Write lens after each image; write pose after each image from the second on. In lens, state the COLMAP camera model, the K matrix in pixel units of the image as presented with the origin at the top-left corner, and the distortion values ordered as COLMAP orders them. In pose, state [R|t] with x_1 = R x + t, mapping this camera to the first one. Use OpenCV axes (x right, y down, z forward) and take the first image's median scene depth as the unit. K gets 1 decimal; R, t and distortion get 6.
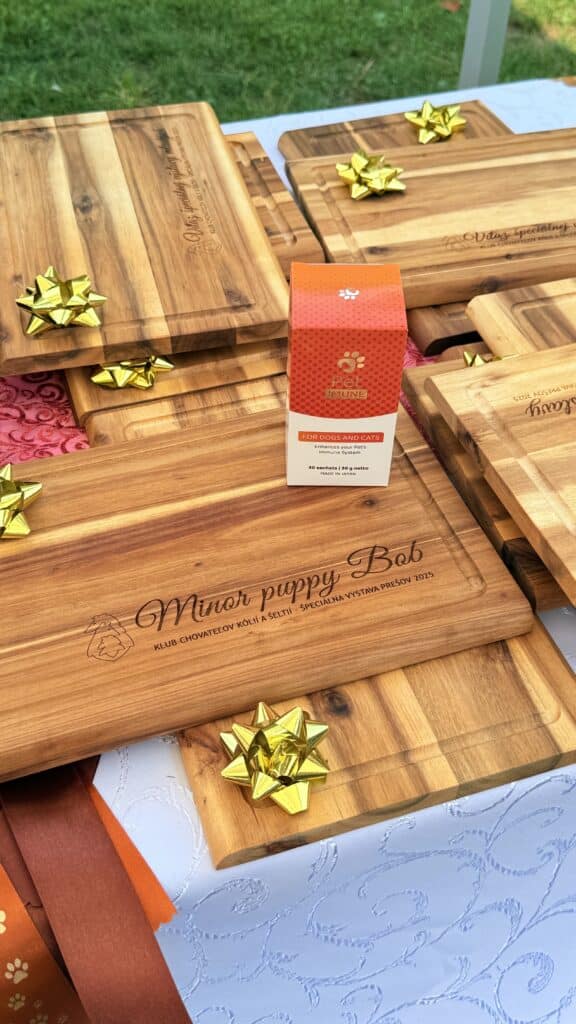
lens RADIAL K [[1028.5, 0, 289.0], [0, 1028.5, 475.8], [0, 0, 1]] dist [0.204009, -0.426367]
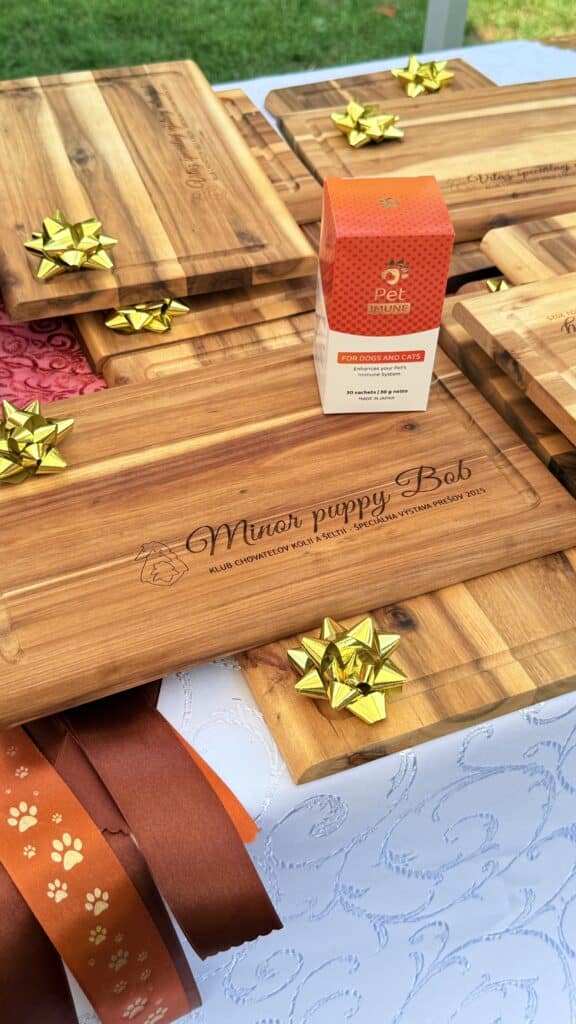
lens RADIAL K [[1028.5, 0, 289.0], [0, 1028.5, 475.8], [0, 0, 1]] dist [0.204009, -0.426367]
pose [[0.997515, -0.042619, 0.056100, -0.093779], [0.043782, 0.998847, -0.019670, 0.087560], [-0.055197, 0.022077, 0.998231, 0.030464]]
